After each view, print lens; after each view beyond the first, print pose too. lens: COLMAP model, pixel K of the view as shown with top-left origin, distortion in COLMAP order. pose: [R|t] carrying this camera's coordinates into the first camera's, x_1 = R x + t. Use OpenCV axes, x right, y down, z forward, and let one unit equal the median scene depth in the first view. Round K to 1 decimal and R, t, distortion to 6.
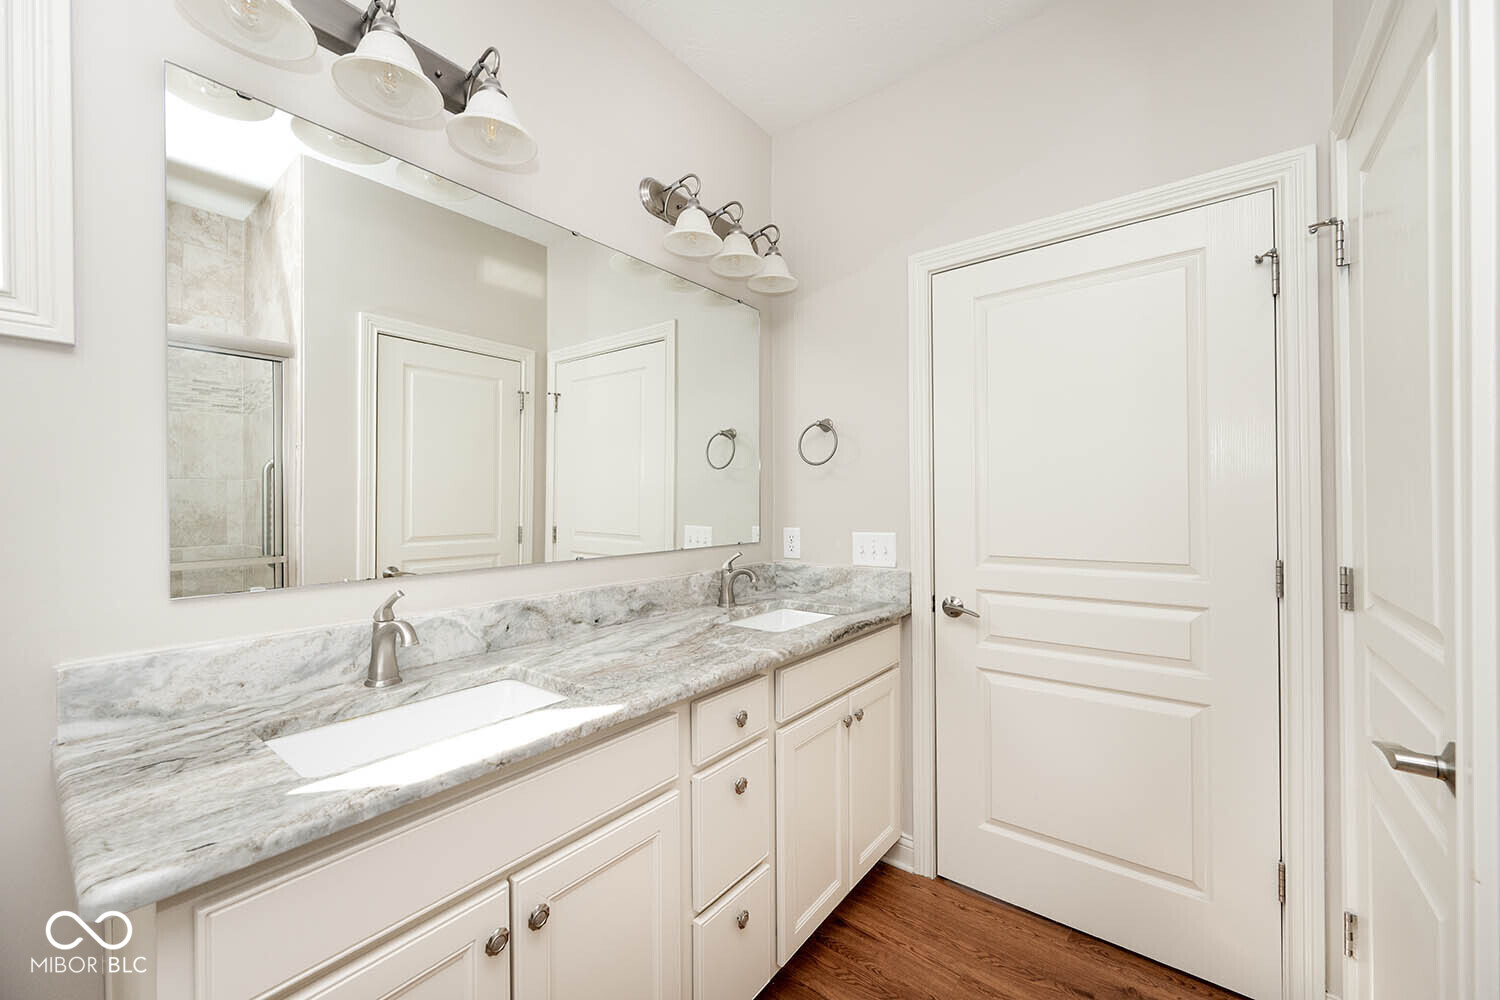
lens RADIAL K [[586.7, 0, 753.7], [0, 586.7, 498.6], [0, 0, 1]] dist [0.001137, -0.000039]
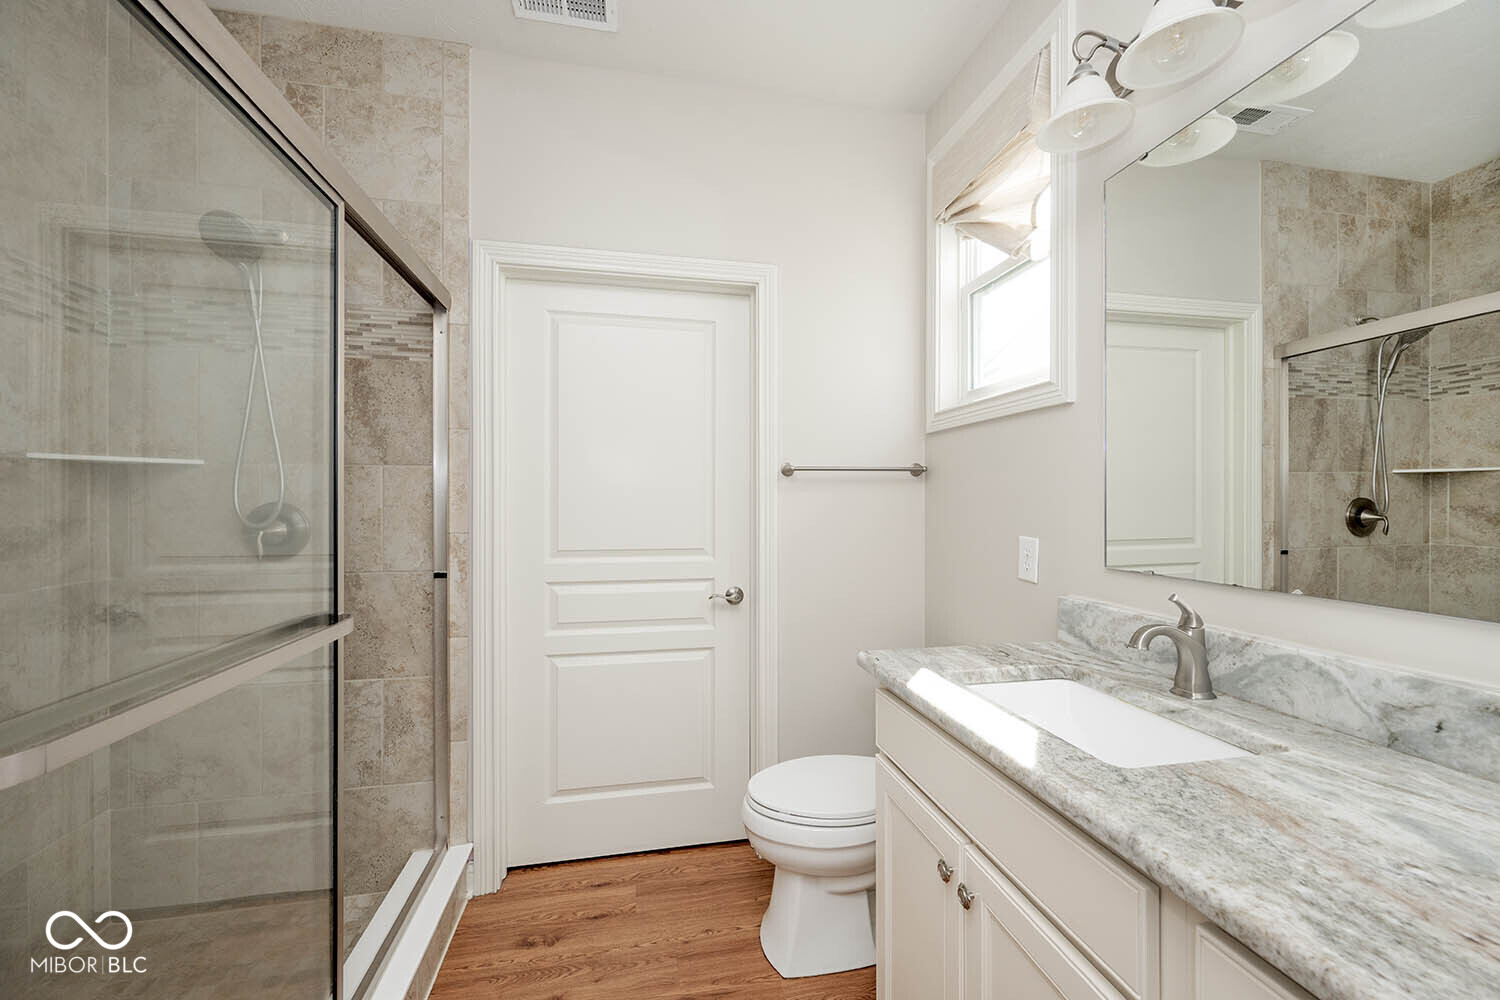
lens RADIAL K [[586.7, 0, 751.1], [0, 586.7, 499.6], [0, 0, 1]] dist [0.001137, -0.000039]
pose [[-0.651372, 0.003900, -0.758748, 0.476829], [0.005953, 0.999982, 0.000028, 0.002962], [0.758735, -0.004499, -0.651384, 0.989760]]
